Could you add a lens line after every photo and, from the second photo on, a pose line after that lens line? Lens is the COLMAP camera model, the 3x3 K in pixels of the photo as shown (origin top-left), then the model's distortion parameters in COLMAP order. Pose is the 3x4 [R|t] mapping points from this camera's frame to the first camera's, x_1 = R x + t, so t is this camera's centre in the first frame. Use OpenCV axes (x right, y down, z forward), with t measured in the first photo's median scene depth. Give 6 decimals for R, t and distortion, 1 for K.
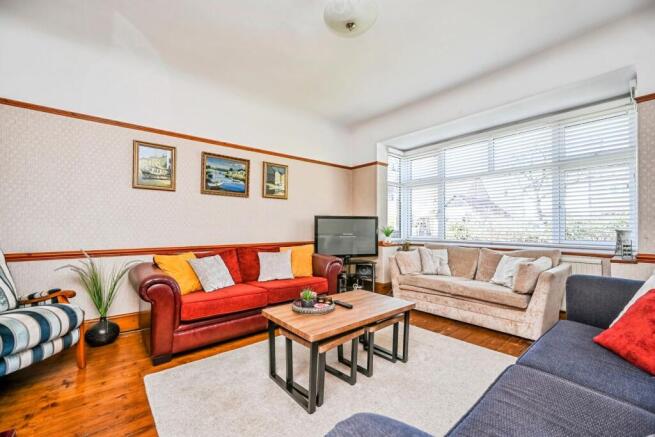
lens RADIAL K [[269.5, 0, 324.4], [0, 269.5, 223.2], [0, 0, 1]] dist [0.002613, -0.000665]
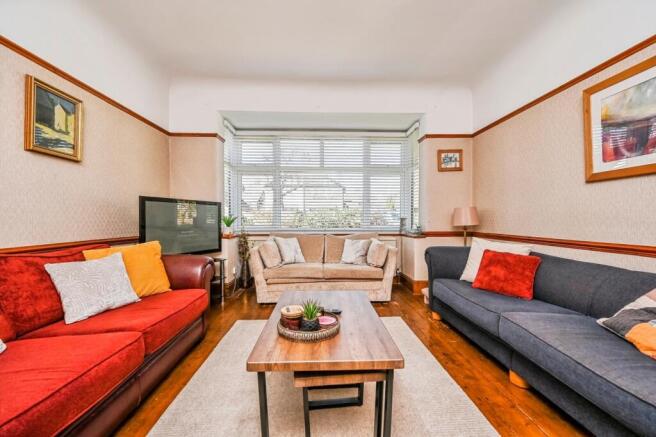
lens RADIAL K [[269.9, 0, 326.6], [0, 269.9, 221.1], [0, 0, 1]] dist [0.002613, -0.000665]
pose [[0.627400, -0.004891, 0.778682, -0.299616], [-0.015887, 0.999692, 0.019080, 0.013778], [-0.778535, -0.024342, 0.627129, 0.313816]]
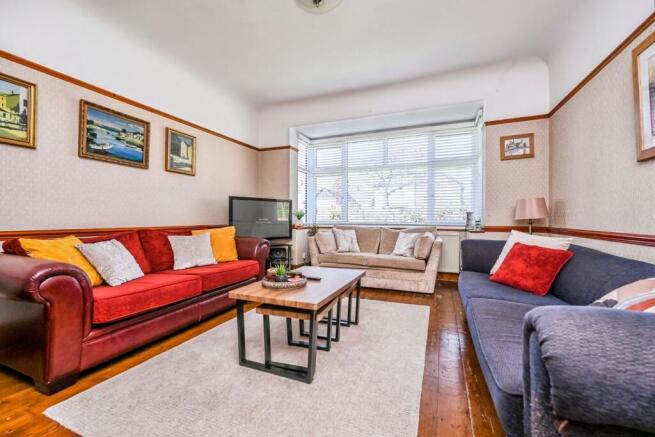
lens RADIAL K [[269.5, 0, 329.1], [0, 269.5, 218.0], [0, 0, 1]] dist [0.002613, -0.000665]
pose [[0.888100, 0.003441, 0.459637, -0.182624], [-0.011980, 0.999806, 0.015662, 0.032891], [-0.459494, -0.019416, 0.887969, 0.038869]]
